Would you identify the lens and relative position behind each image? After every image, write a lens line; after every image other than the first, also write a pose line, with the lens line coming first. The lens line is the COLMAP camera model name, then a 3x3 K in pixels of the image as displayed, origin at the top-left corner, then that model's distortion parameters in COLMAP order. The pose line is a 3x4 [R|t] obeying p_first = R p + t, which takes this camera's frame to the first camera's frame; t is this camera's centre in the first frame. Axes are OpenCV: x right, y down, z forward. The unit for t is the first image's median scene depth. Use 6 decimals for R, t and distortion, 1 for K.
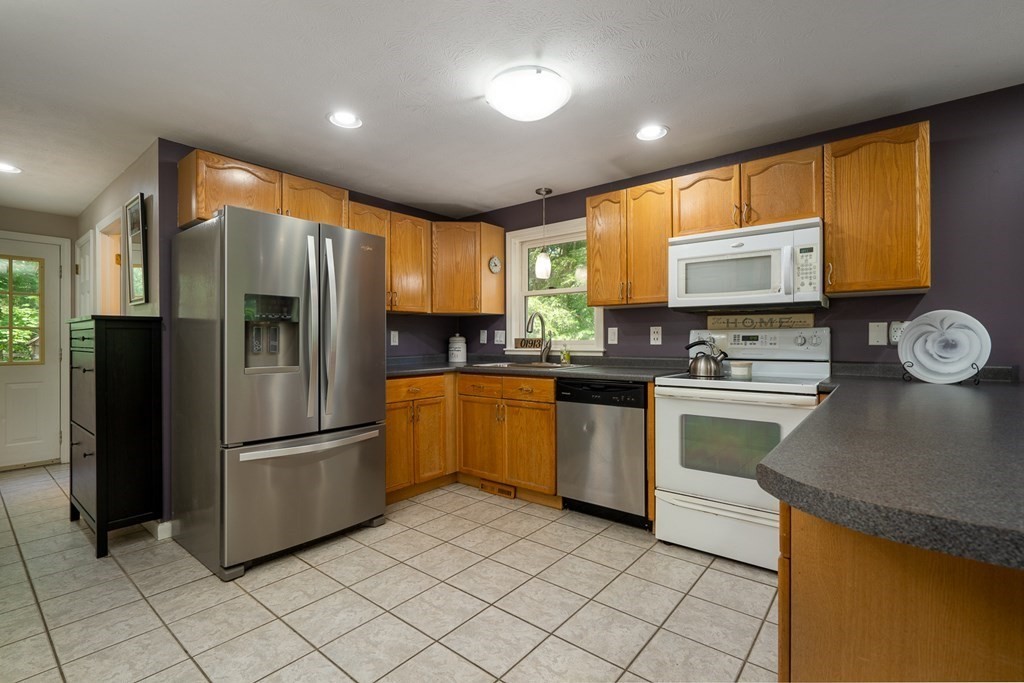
lens RADIAL K [[466.4, 0, 516.9], [0, 466.4, 339.5], [0, 0, 1]] dist [-0.005114, 0.001811]
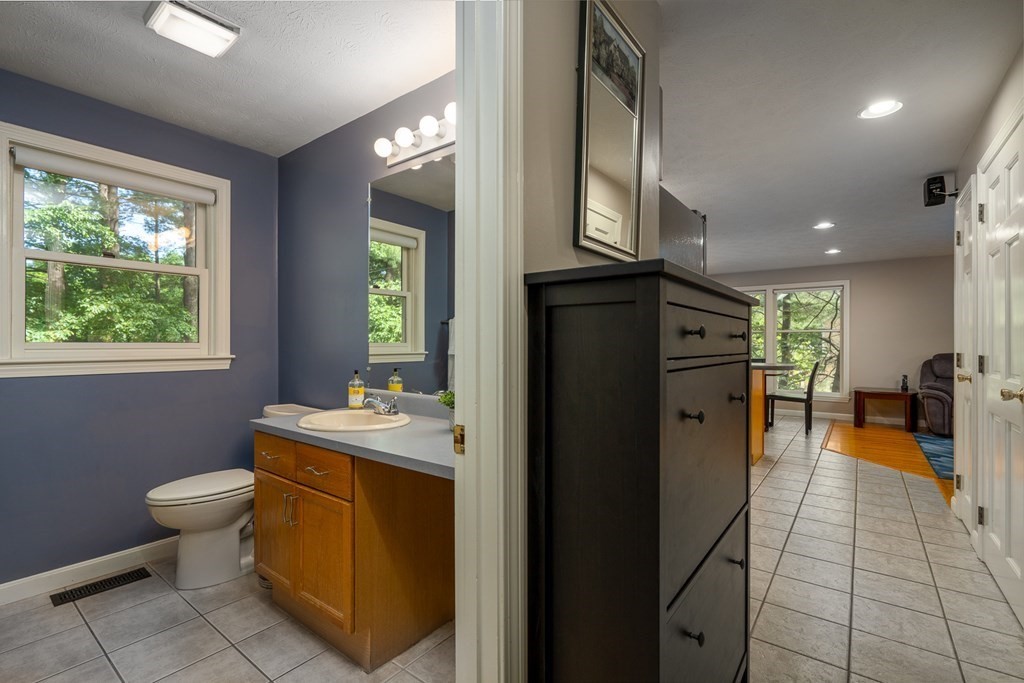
lens RADIAL K [[466.4, 0, 502.0], [0, 466.4, 342.3], [0, 0, 1]] dist [-0.005114, 0.001811]
pose [[-0.021181, 0.006458, 0.999755, -1.347117], [-0.002158, 0.999977, -0.006506, 0.012691], [-0.999773, -0.002295, -0.021167, 1.194100]]
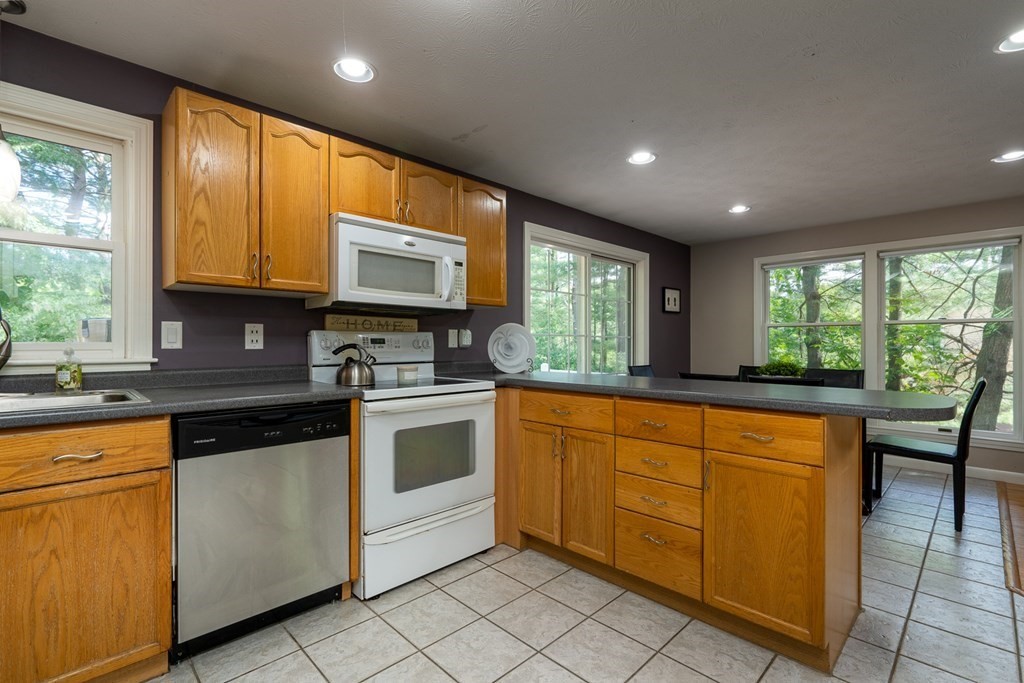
lens RADIAL K [[466.4, 0, 504.1], [0, 466.4, 342.5], [0, 0, 1]] dist [-0.005114, 0.001811]
pose [[0.119978, 0.005836, 0.992759, -0.424971], [-0.001975, 0.999982, -0.005640, 0.004925], [-0.992775, -0.001284, 0.119988, 0.652318]]
